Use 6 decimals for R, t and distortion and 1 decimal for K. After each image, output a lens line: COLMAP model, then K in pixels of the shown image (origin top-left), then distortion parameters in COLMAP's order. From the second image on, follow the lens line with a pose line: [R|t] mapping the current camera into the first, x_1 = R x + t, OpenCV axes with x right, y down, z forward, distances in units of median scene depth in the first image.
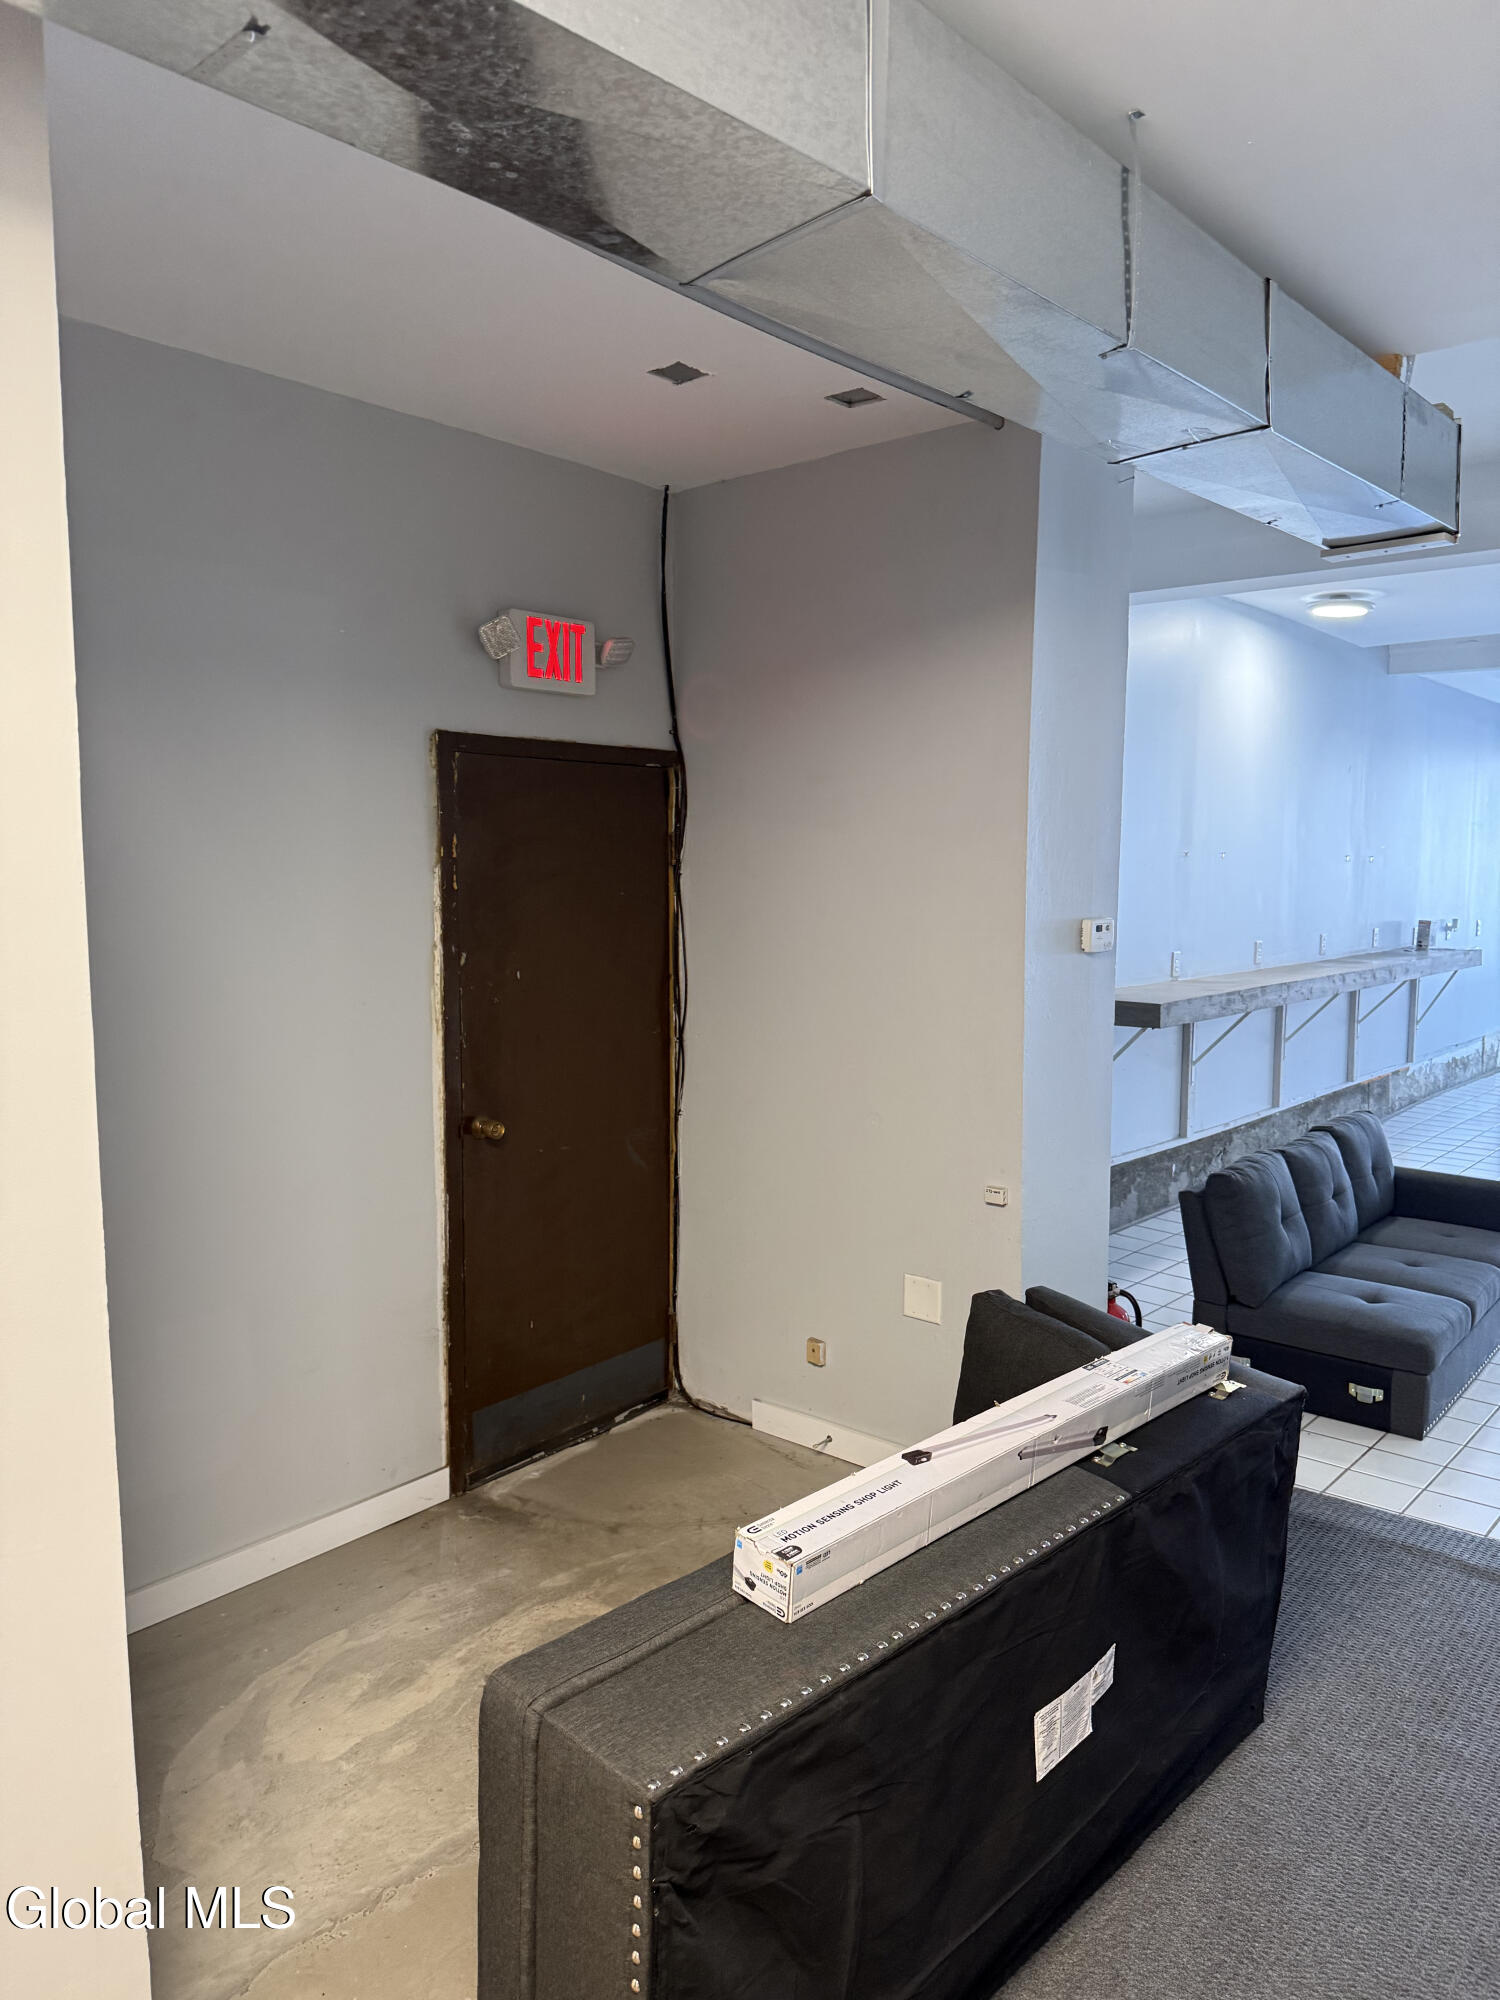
lens RADIAL K [[1404.8, 0, 761.6], [0, 1404.8, 1003.9], [0, 0, 1]] dist [0.190230, -0.411978]
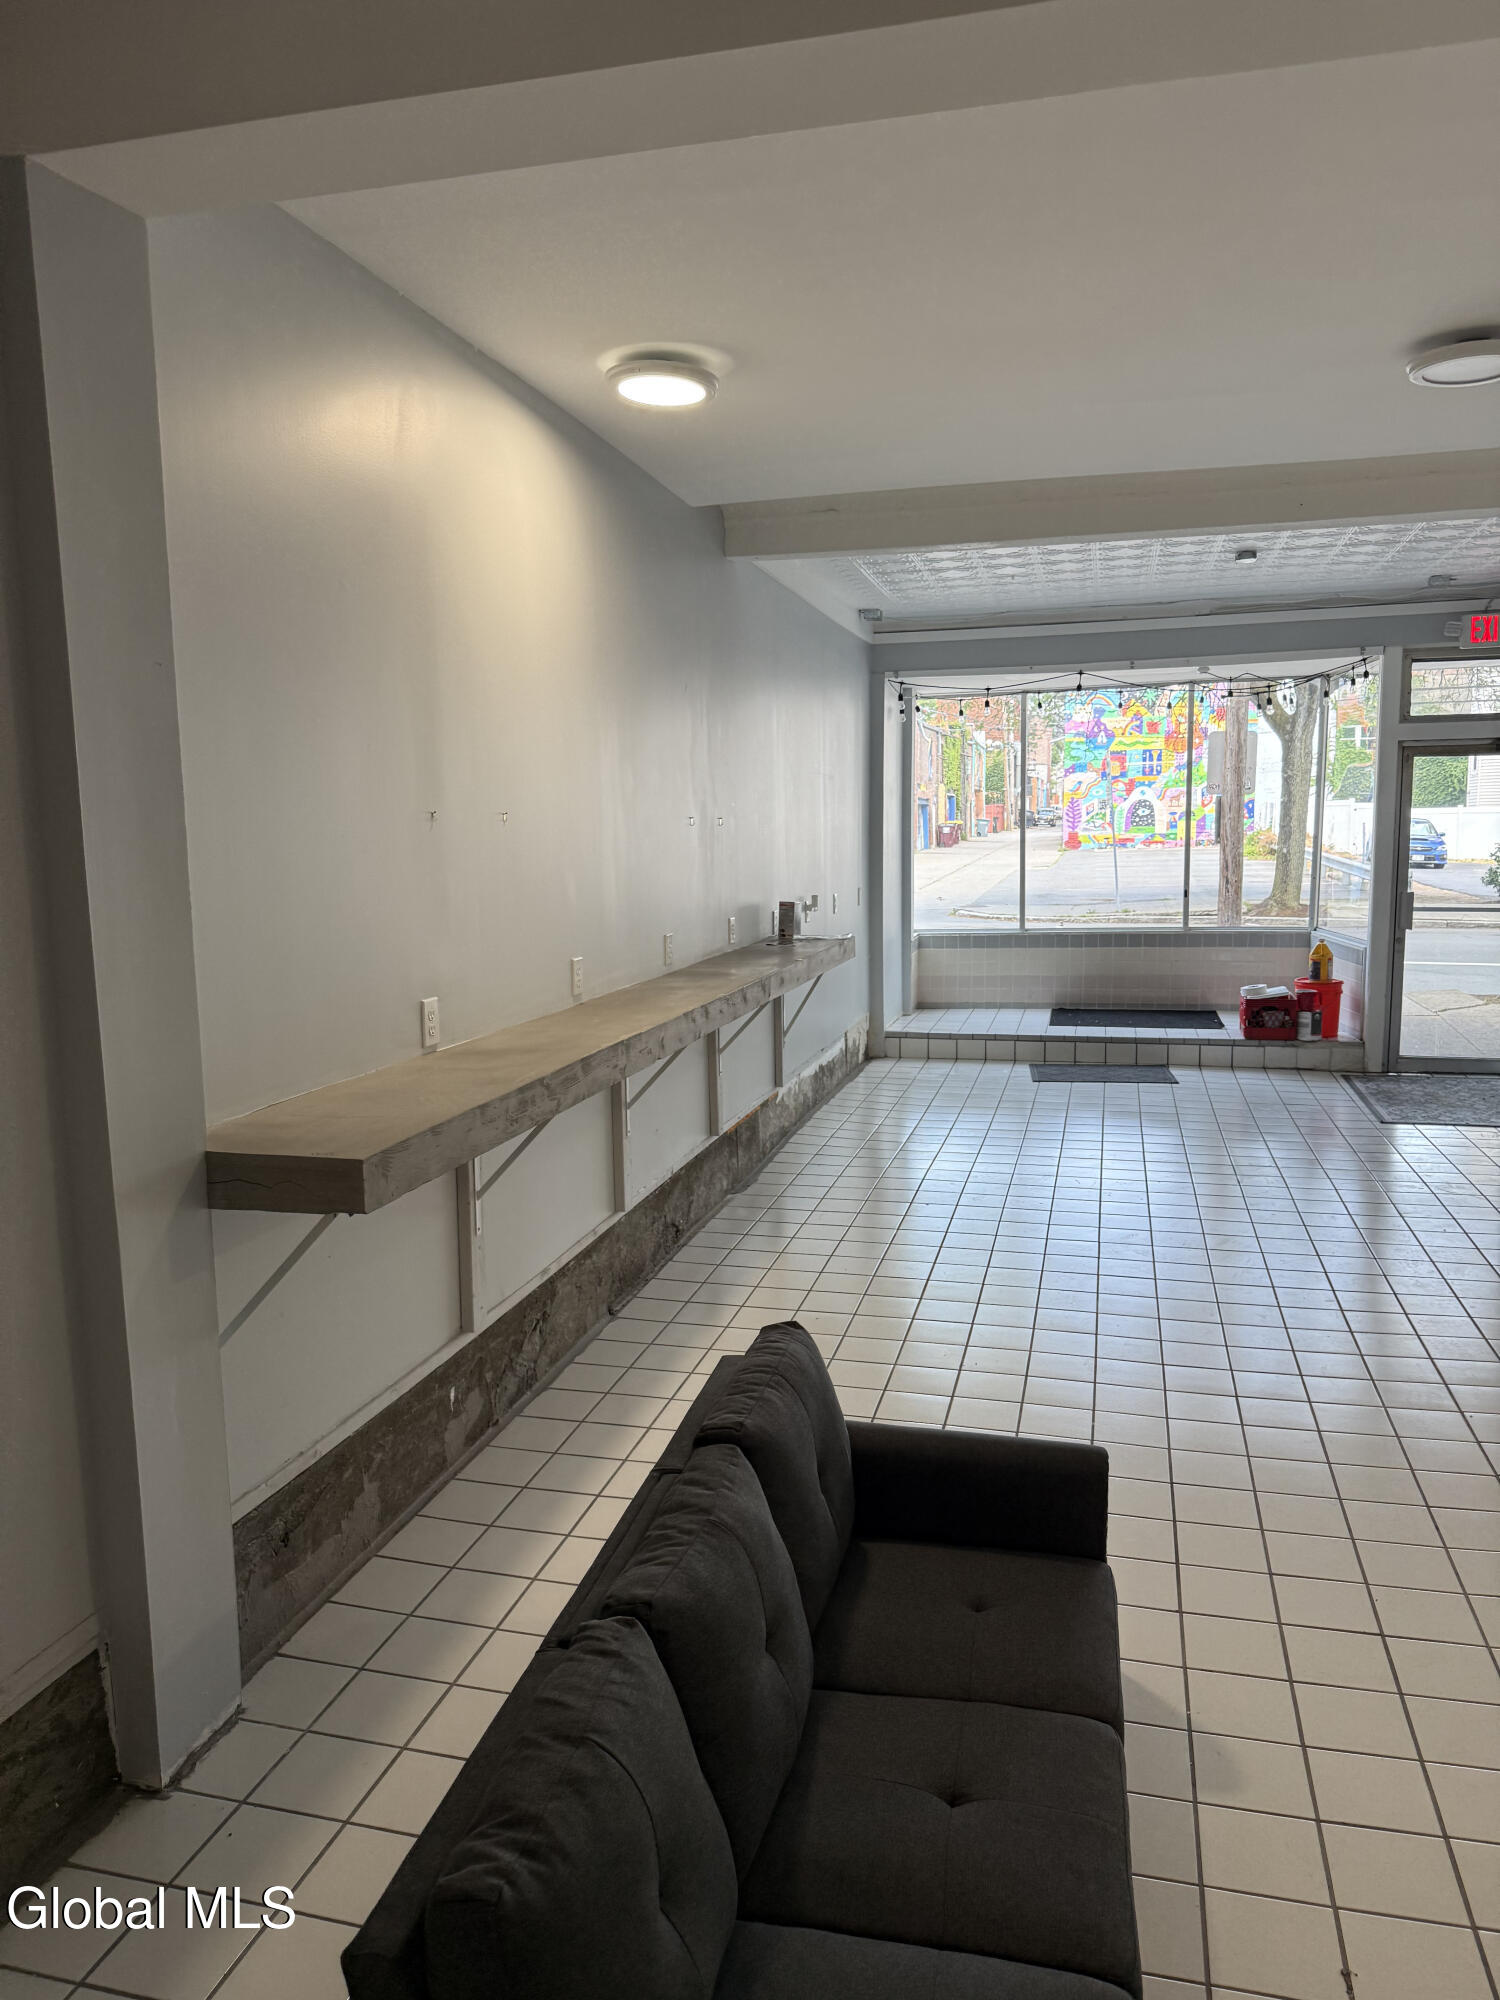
lens RADIAL K [[1404.8, 0, 761.6], [0, 1404.8, 1003.9], [0, 0, 1]] dist [0.190230, -0.411978]
pose [[0.898219, -0.074007, 0.433272, 0.156908], [0.062907, 0.997221, 0.039923, -0.043646], [-0.435022, -0.008603, 0.900378, 0.424467]]
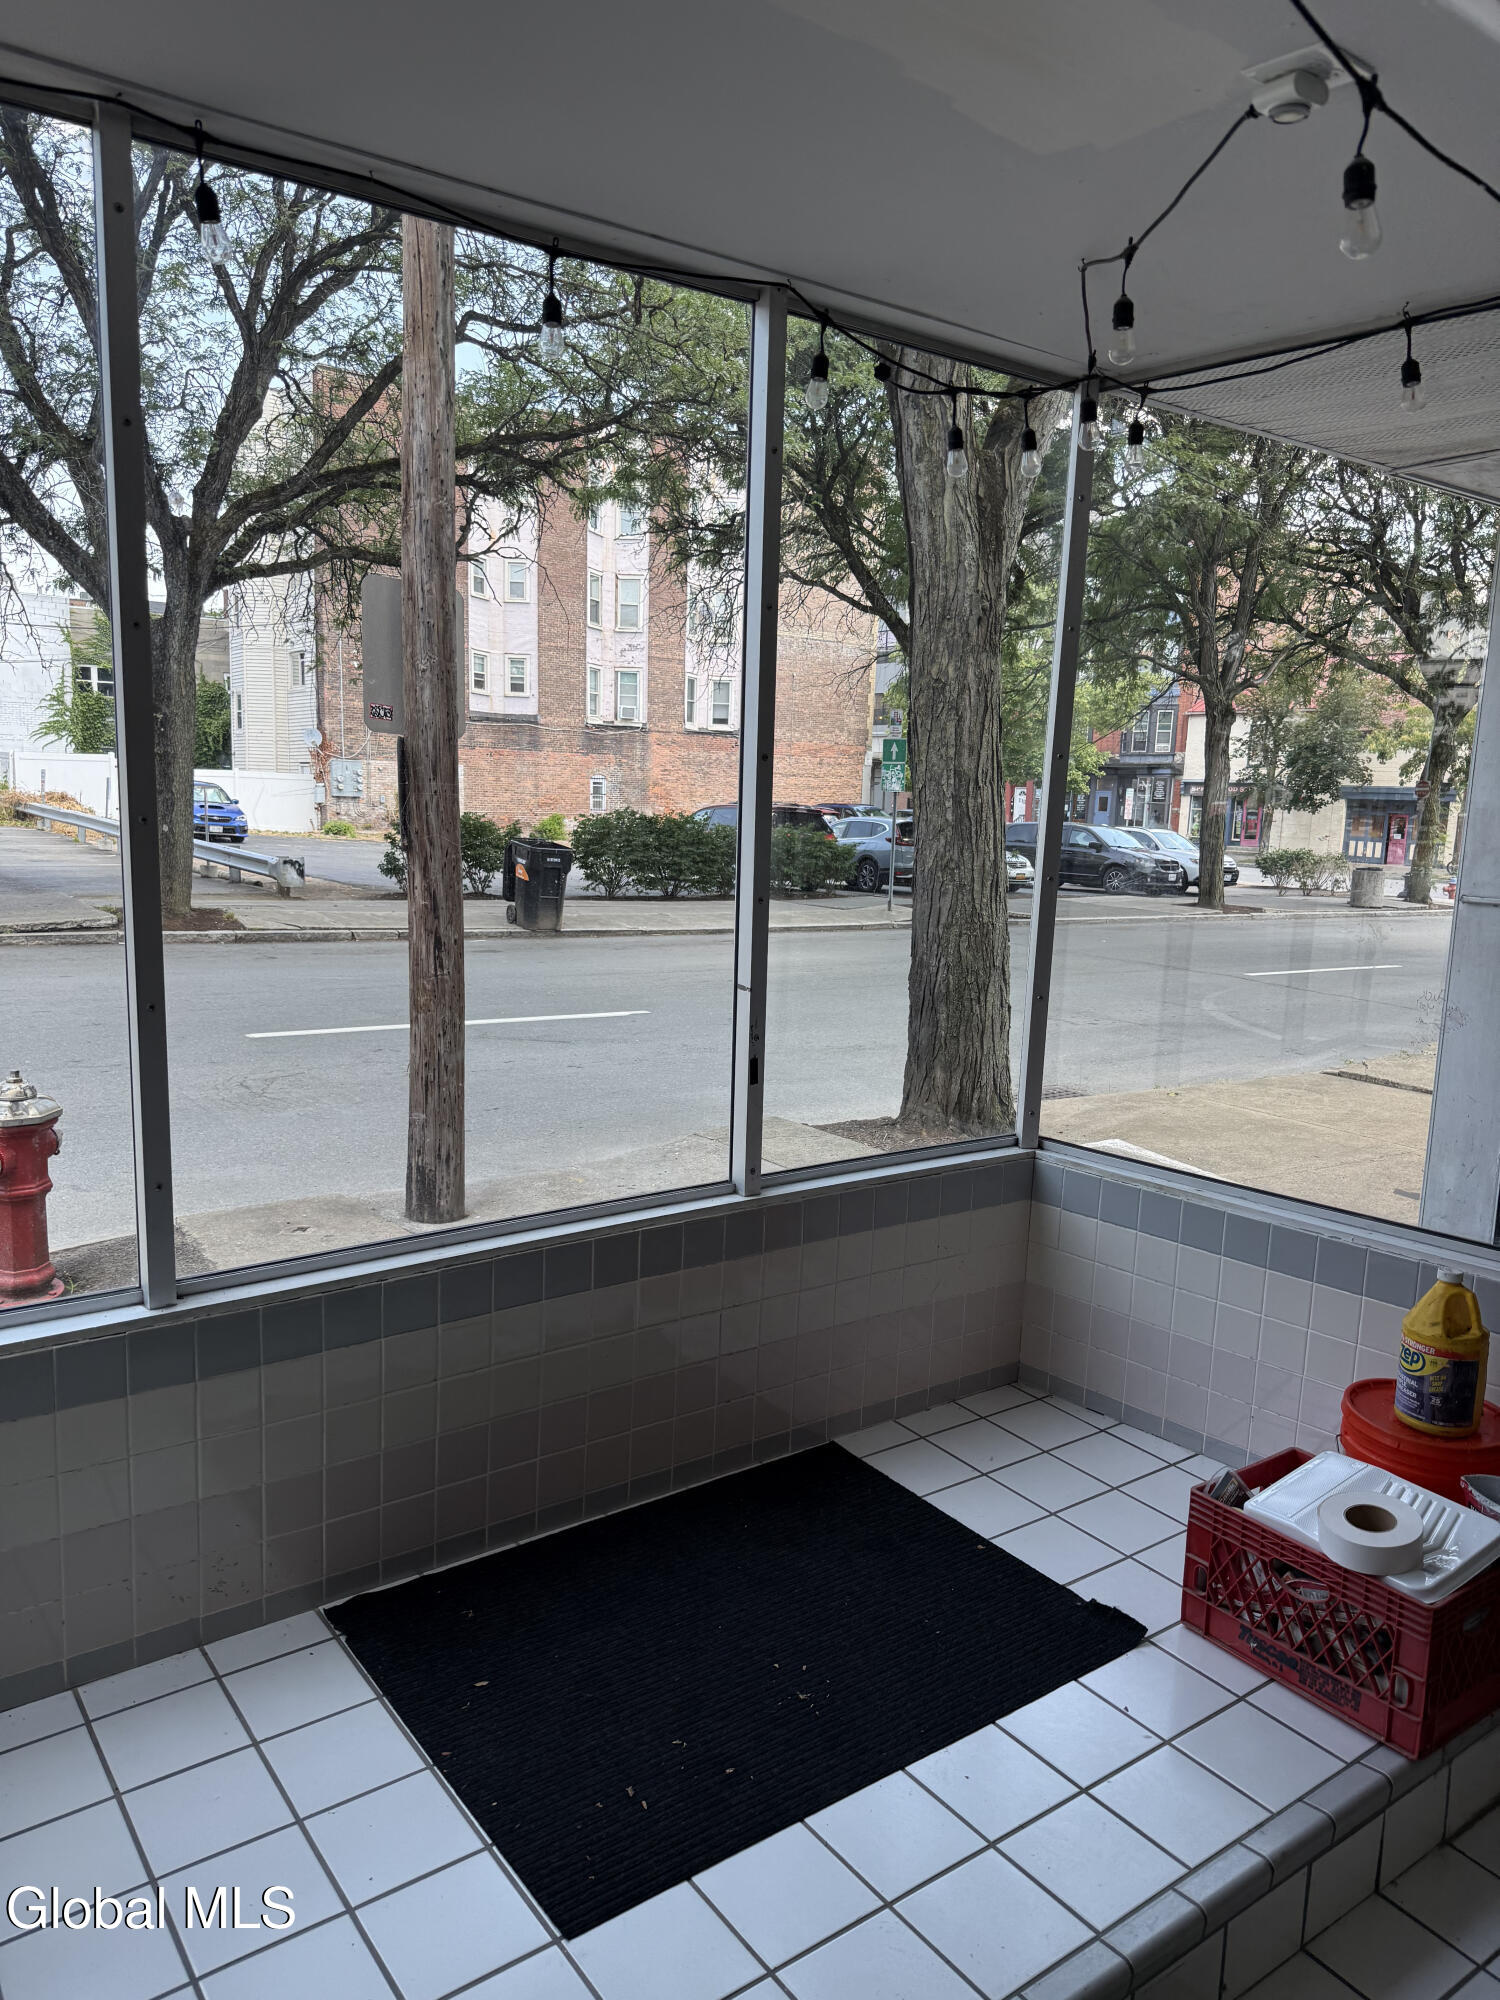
lens RADIAL K [[1404.8, 0, 761.6], [0, 1404.8, 1003.9], [0, 0, 1]] dist [0.190230, -0.411978]
pose [[0.240547, -0.146938, 0.959451, 0.267328], [0.070540, 0.988508, 0.133703, -0.066448], [-0.968071, 0.035518, 0.248148, 0.621744]]
